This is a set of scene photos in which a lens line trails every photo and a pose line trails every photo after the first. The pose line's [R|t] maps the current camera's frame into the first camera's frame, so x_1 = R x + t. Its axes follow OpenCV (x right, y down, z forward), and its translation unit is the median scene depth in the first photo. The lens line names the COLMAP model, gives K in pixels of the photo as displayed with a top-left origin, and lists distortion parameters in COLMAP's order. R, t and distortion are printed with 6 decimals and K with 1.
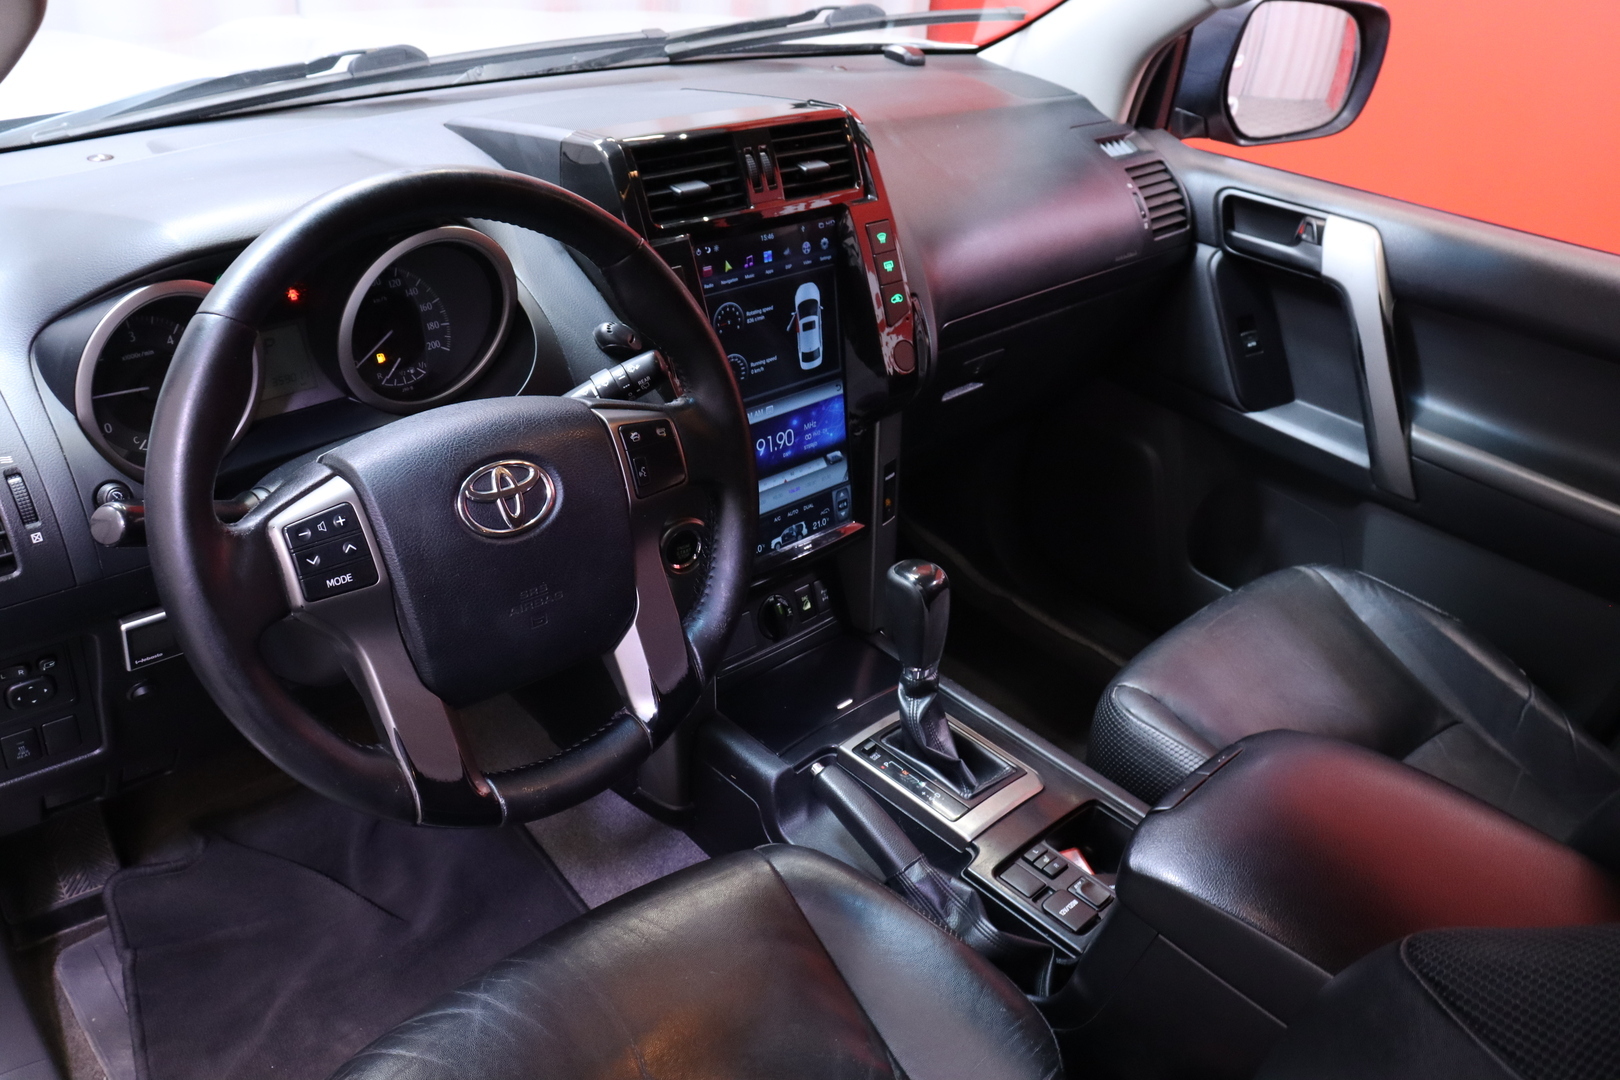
lens RADIAL K [[1323.6, 0, 810.0], [0, 1323.6, 540.0], [0, 0, 1]] dist [-0.180439, 0.154995]
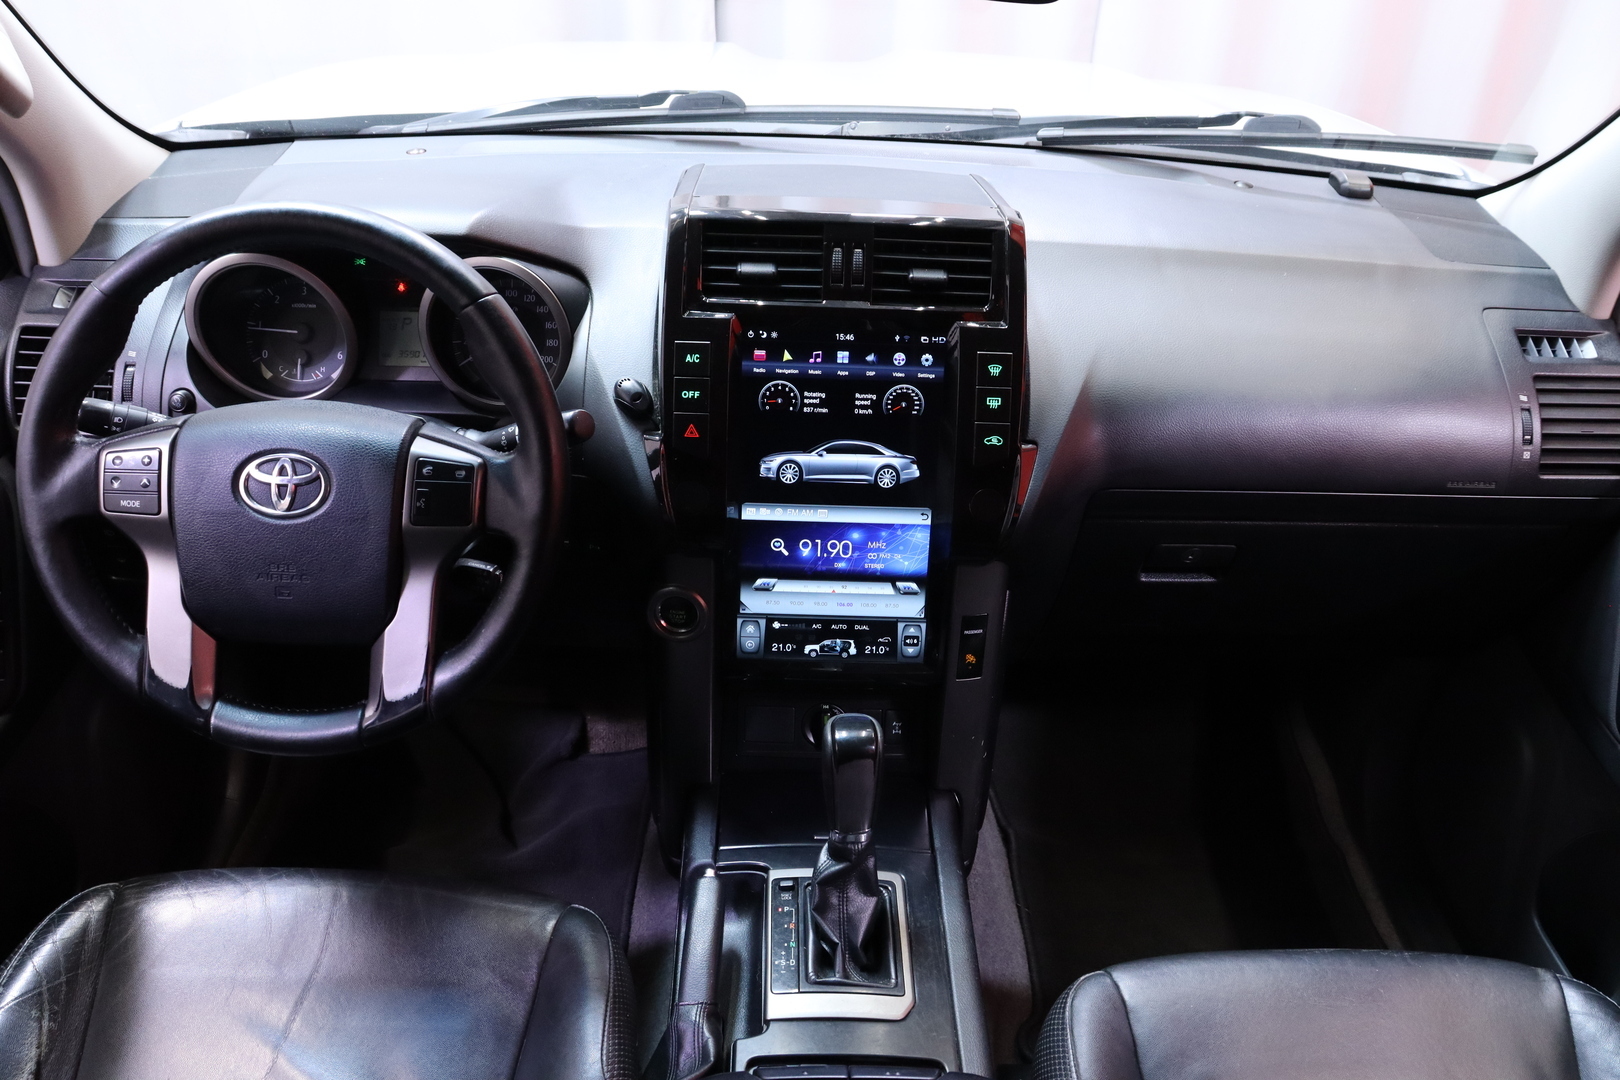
lens RADIAL K [[1332.4, 0, 810.0], [0, 1332.4, 540.0], [0, 0, 1]] dist [-0.183573, 0.144092]
pose [[0.731084, 0.315733, -0.604838, 0.541420], [-0.333298, 0.938781, 0.087189, -0.158779], [0.595339, 0.137848, 0.791561, 0.232240]]
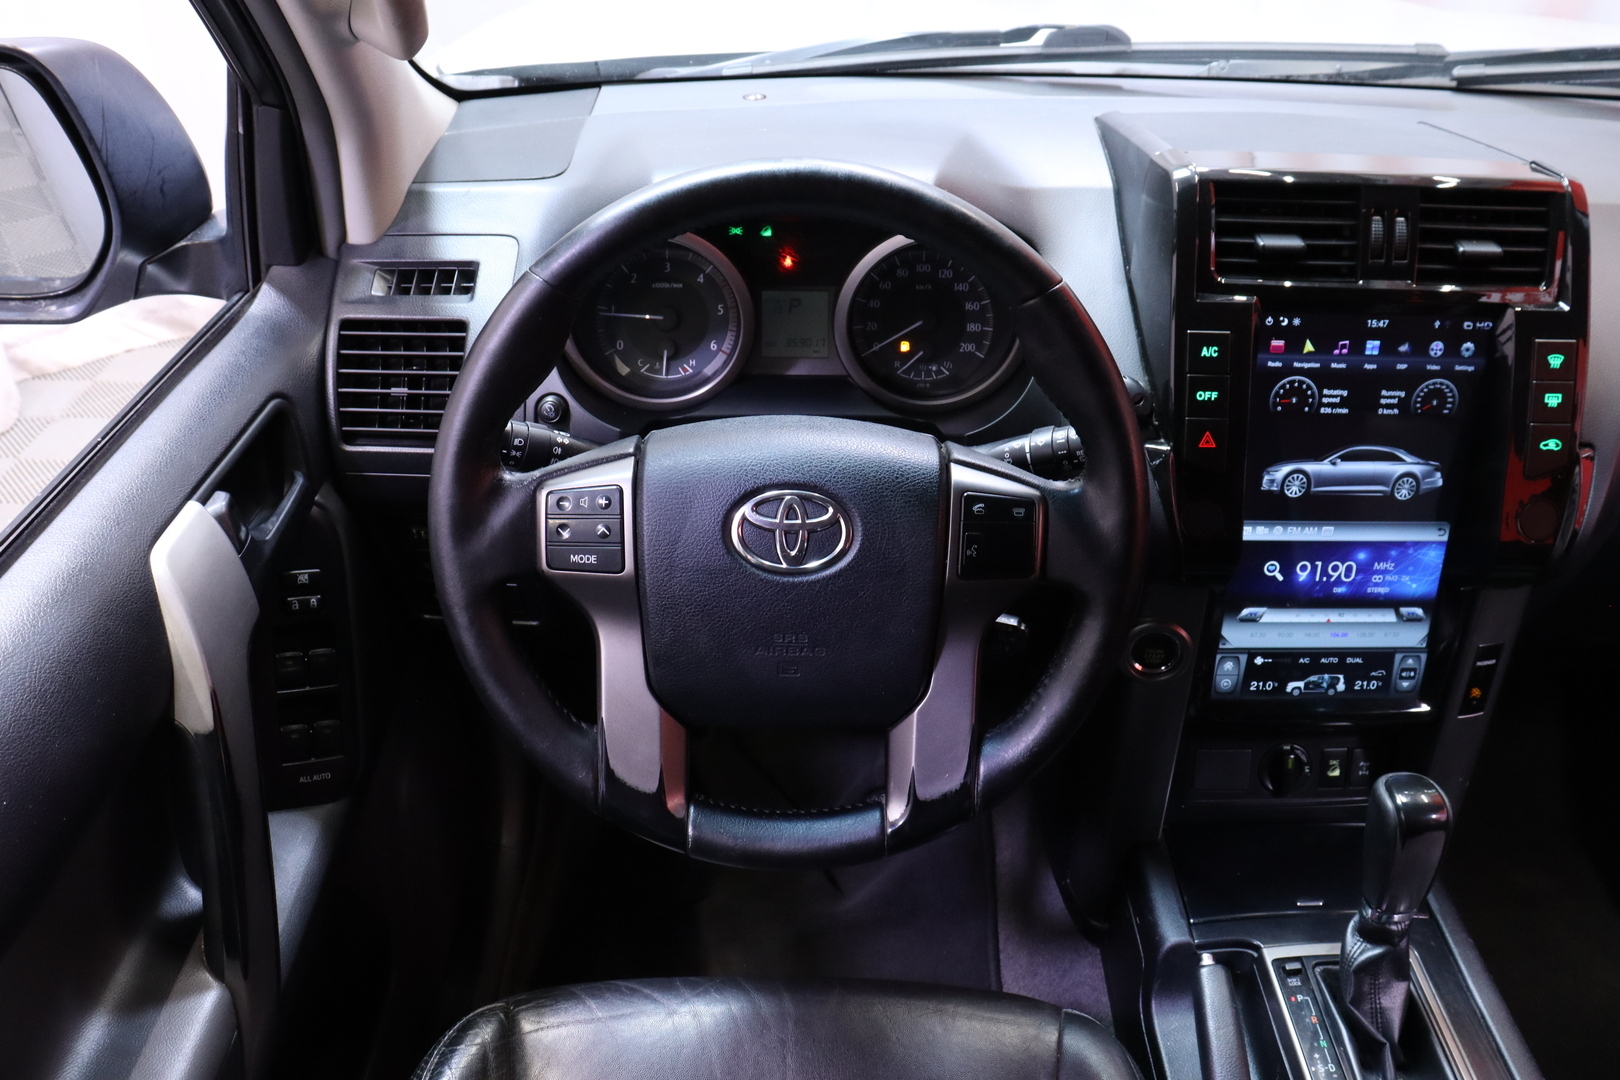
lens RADIAL K [[1323.6, 0, 810.0], [0, 1323.6, 540.0], [0, 0, 1]] dist [-0.180439, 0.154995]
pose [[0.723822, 0.325376, -0.608451, 0.218447], [-0.311017, 0.941020, 0.133230, -0.098524], [0.615914, 0.092804, 0.782328, 0.185550]]
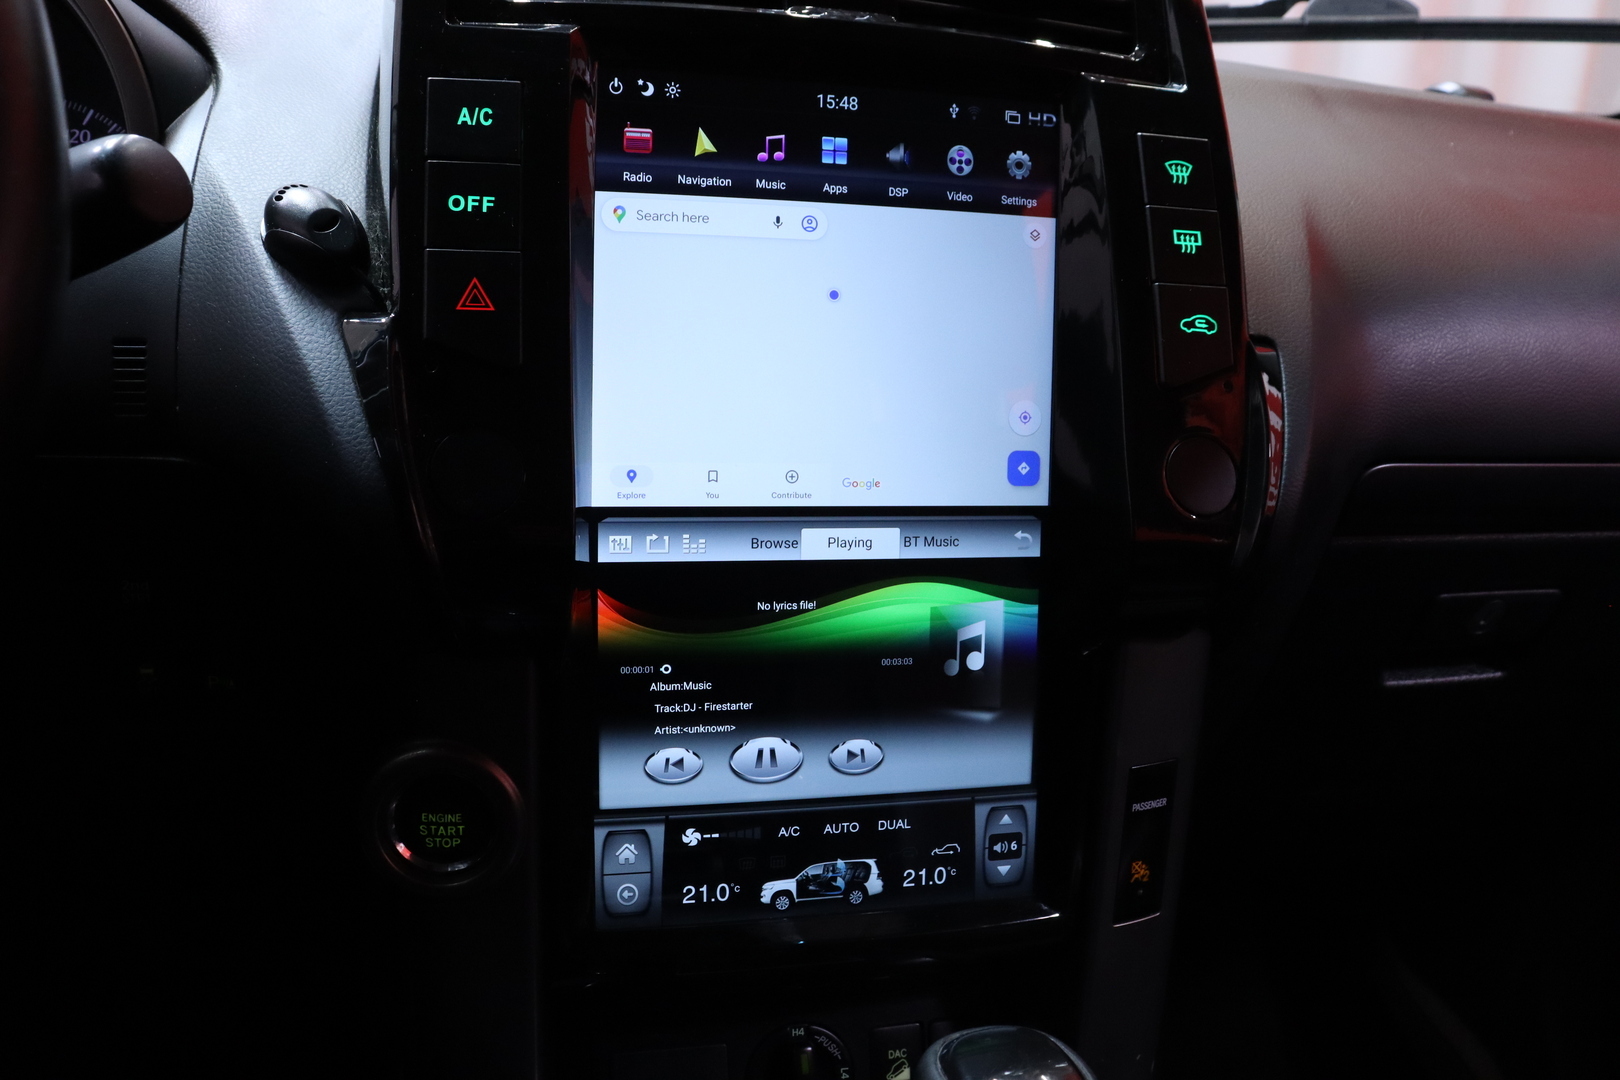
lens RADIAL K [[1323.6, 0, 810.0], [0, 1323.6, 540.0], [0, 0, 1]] dist [-0.180439, 0.154995]
pose [[0.869901, 0.127627, -0.476428, 0.156799], [-0.252011, 0.945348, -0.206900, -0.018831], [0.423985, 0.300047, 0.854523, 0.656242]]
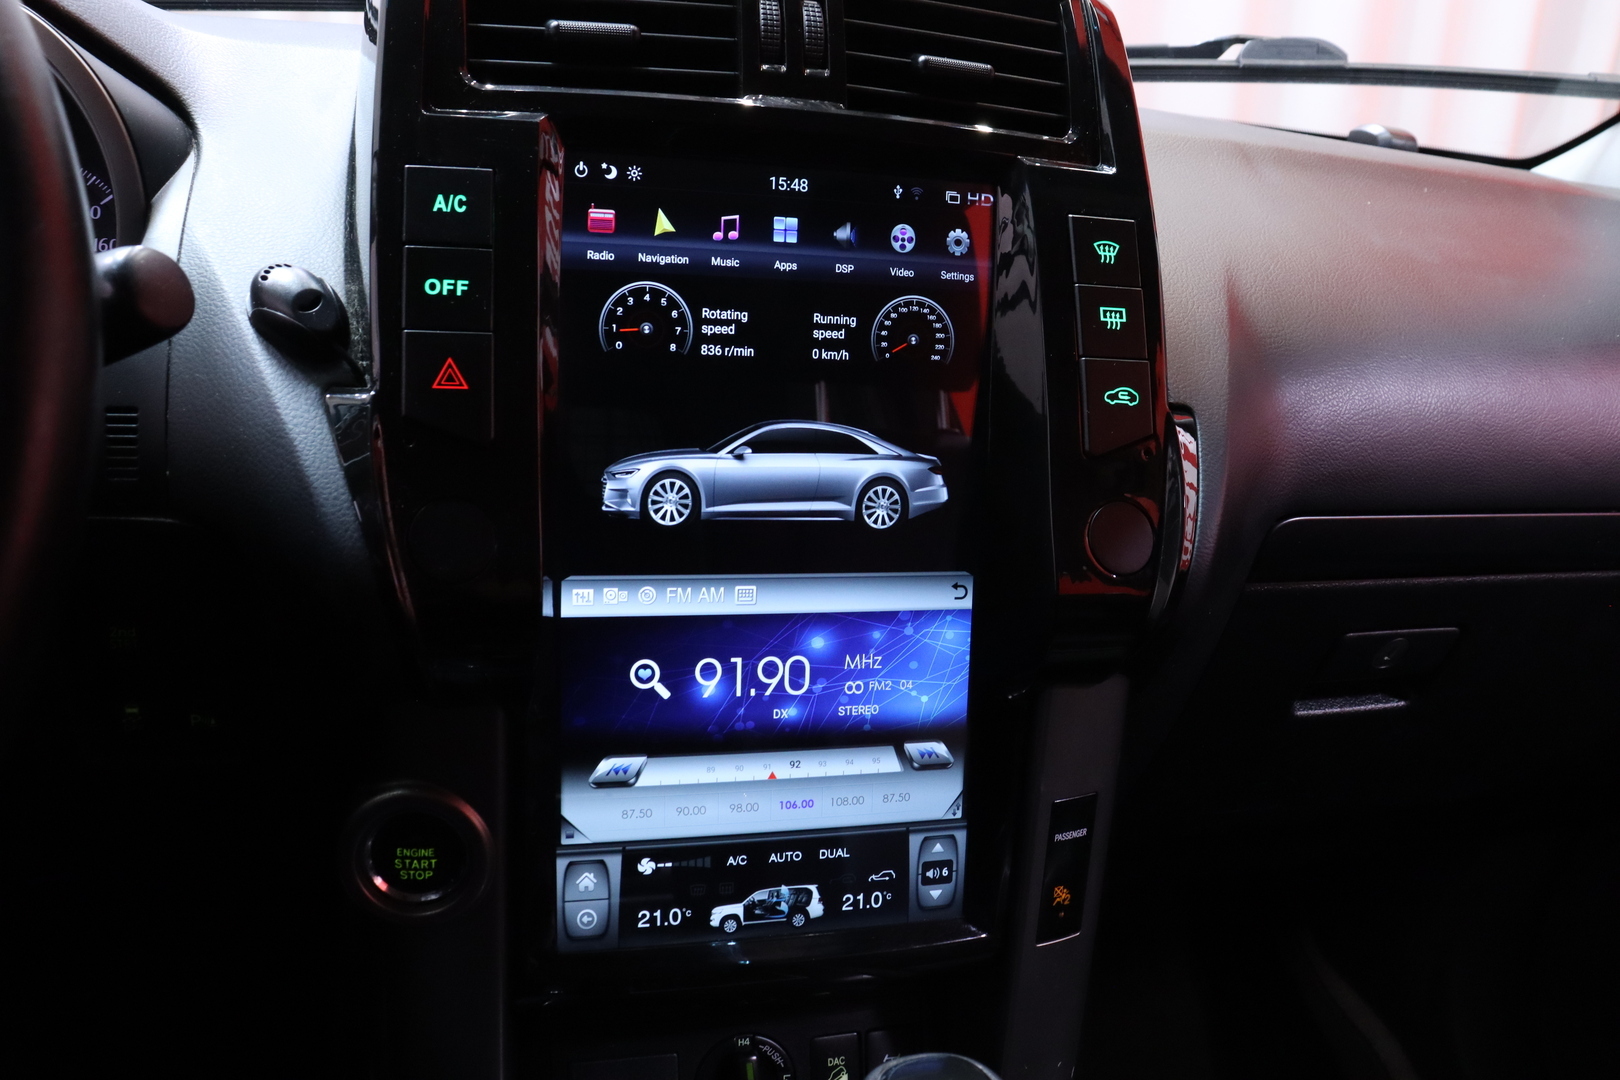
lens RADIAL K [[1323.6, 0, 810.0], [0, 1323.6, 540.0], [0, 0, 1]] dist [-0.180439, 0.154995]
pose [[0.887300, 0.143533, -0.438289, 0.166840], [-0.252940, 0.946110, -0.202231, -0.034460], [0.385643, 0.290300, 0.875788, 0.623954]]
